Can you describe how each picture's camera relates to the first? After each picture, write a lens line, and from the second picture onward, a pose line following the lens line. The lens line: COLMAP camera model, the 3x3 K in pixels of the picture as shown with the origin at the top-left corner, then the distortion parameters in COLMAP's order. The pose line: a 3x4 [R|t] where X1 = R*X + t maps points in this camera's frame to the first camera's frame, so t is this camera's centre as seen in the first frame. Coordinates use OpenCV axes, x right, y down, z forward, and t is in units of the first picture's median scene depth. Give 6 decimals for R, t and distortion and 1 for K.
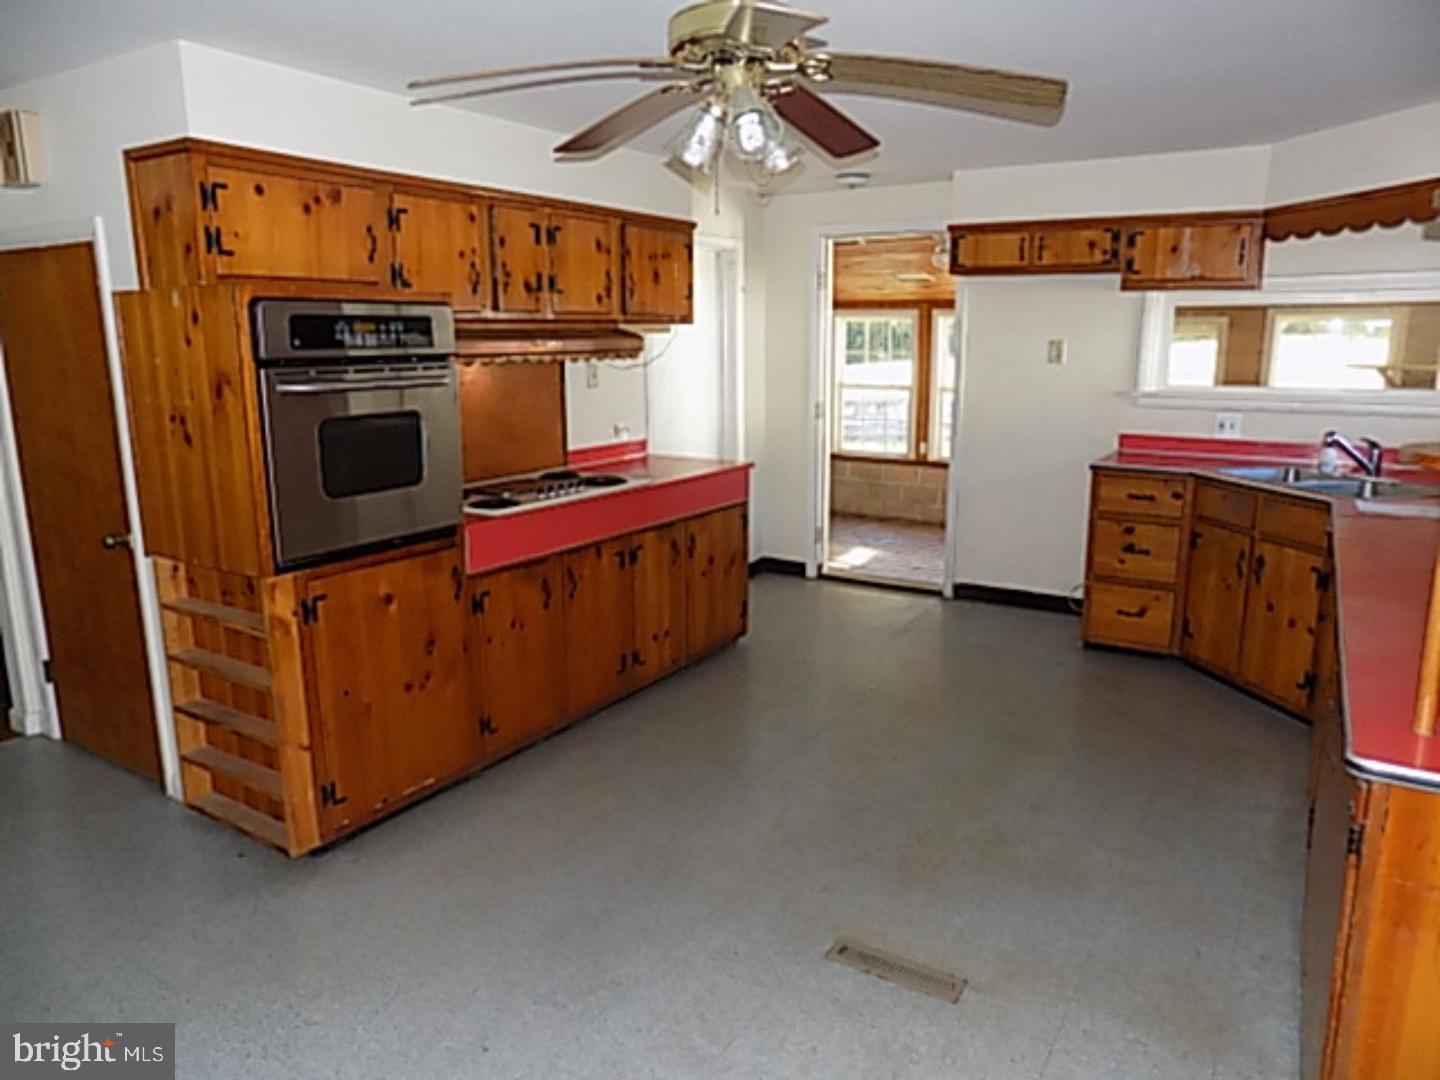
lens RADIAL K [[972.8, 0, 723.4], [0, 972.8, 527.6], [0, 0, 1]] dist [0.004422, 0.000739]
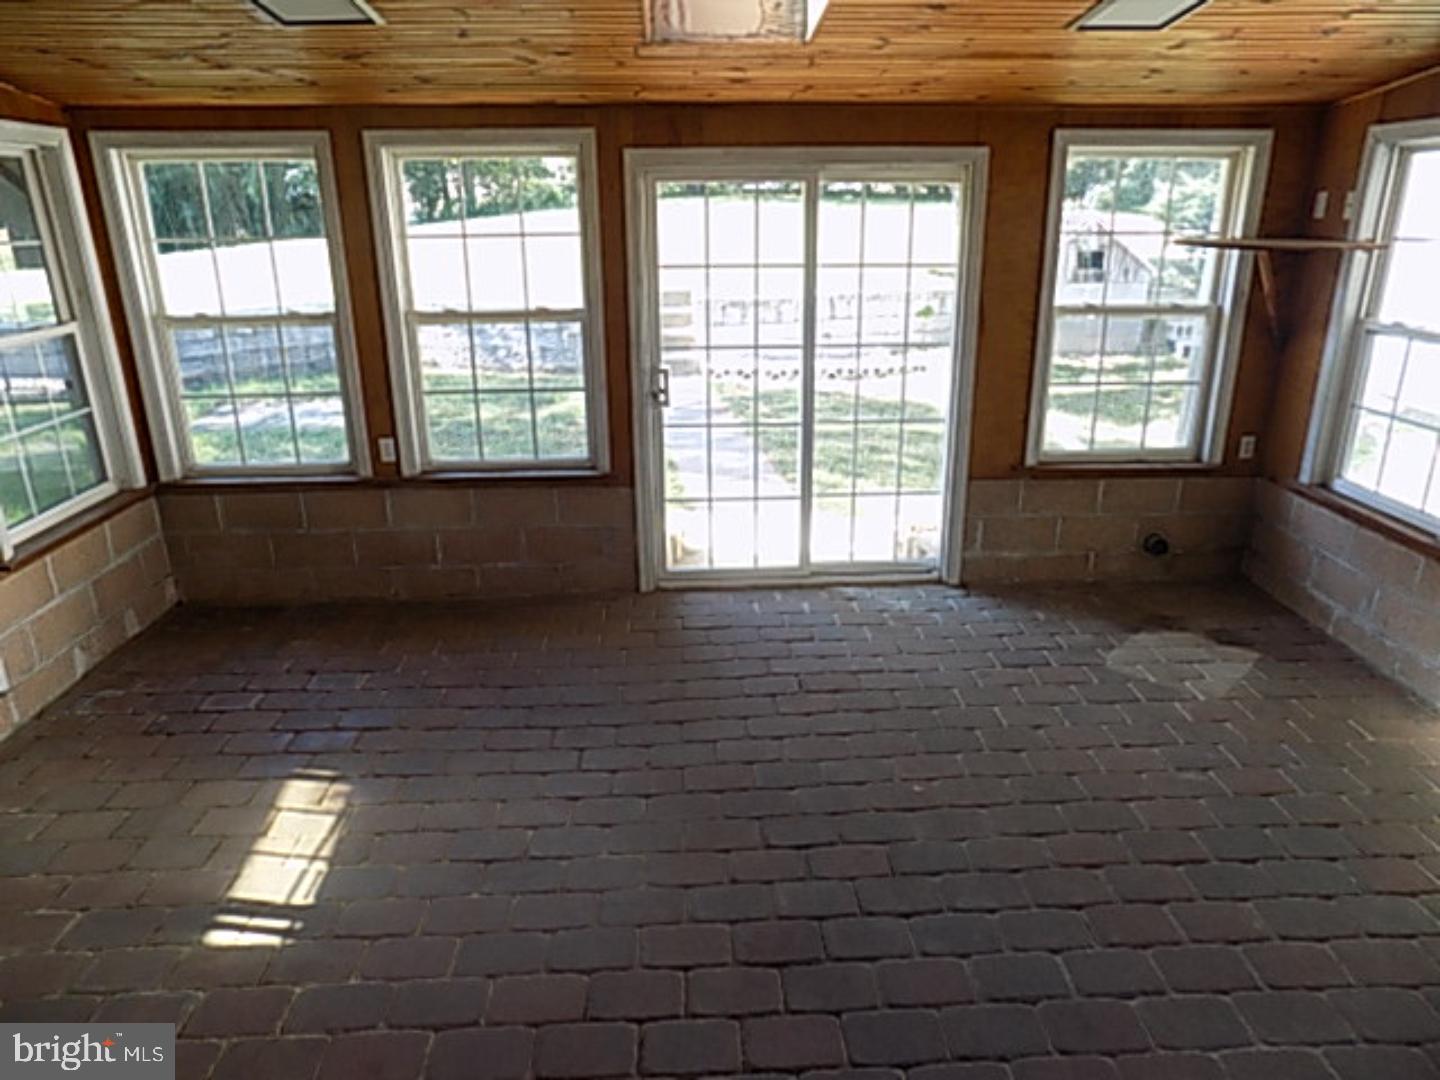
lens RADIAL K [[990.5, 0, 720.0], [0, 990.5, 540.0], [0, 0, 1]] dist [-0.024449, -0.002349]
pose [[0.824529, -0.191899, 0.532285, 0.185245], [0.115244, 0.977968, 0.174060, -0.243071], [-0.553959, -0.082174, 0.828478, 1.236841]]
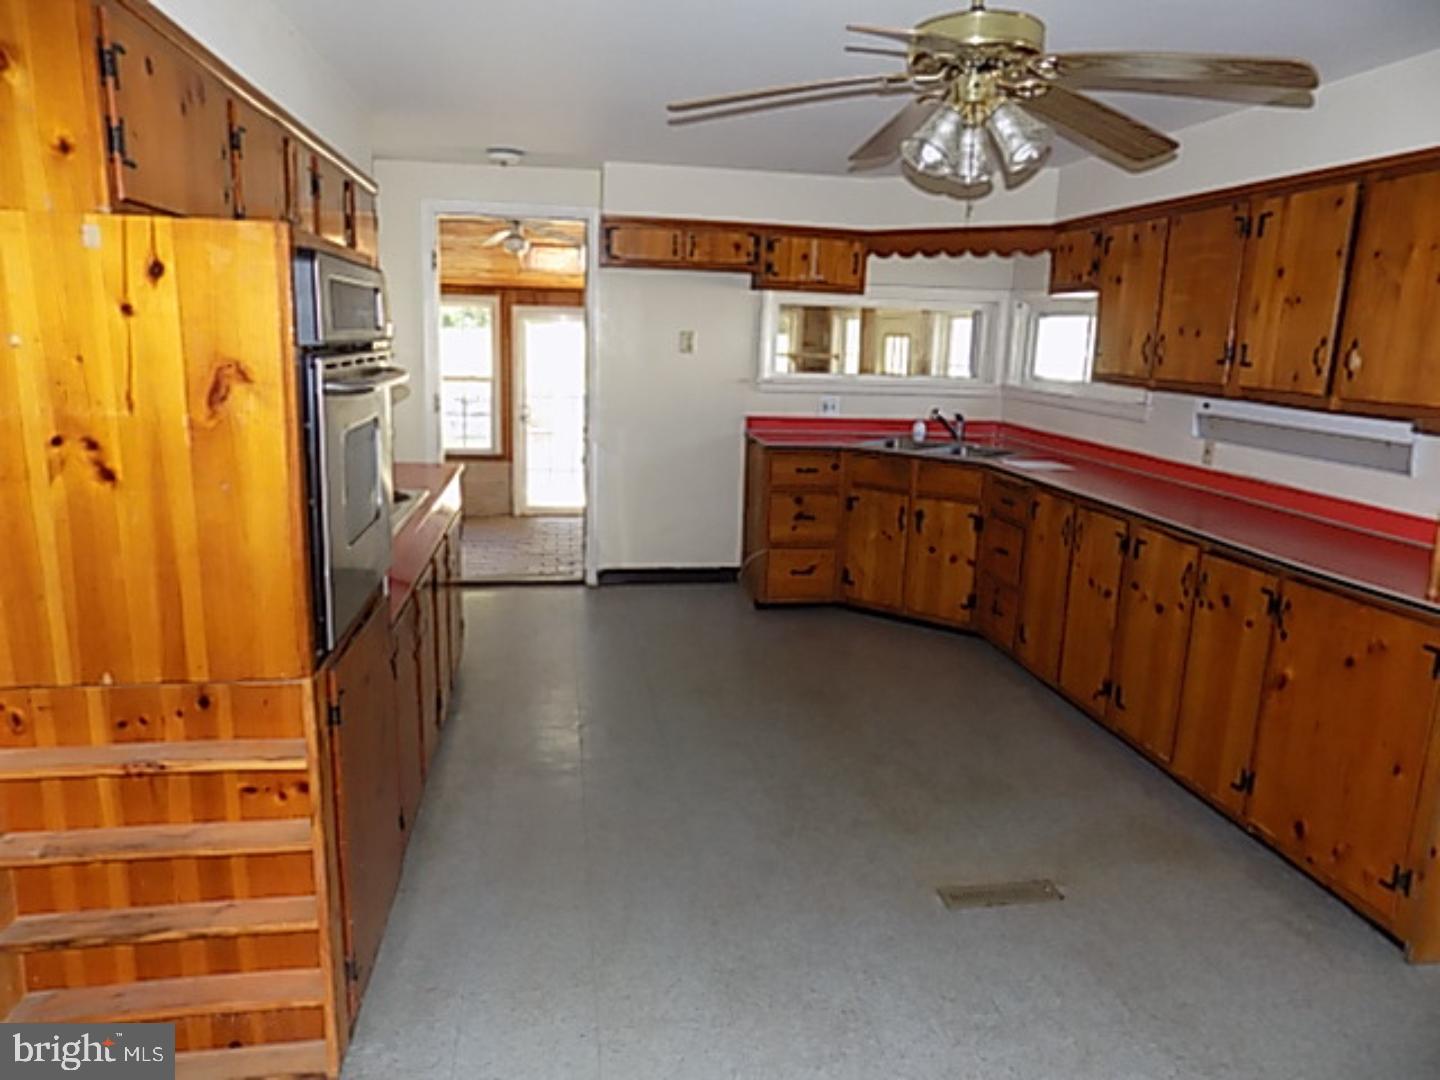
lens RADIAL K [[962.6, 0, 720.0], [0, 962.6, 540.0], [0, 0, 1]] dist [-0.084844, 0.093922]
pose [[0.760491, -0.115654, 0.638966, -0.375884], [0.098404, 0.993173, 0.062647, -0.030215], [-0.641849, 0.015234, 0.766680, 0.189953]]
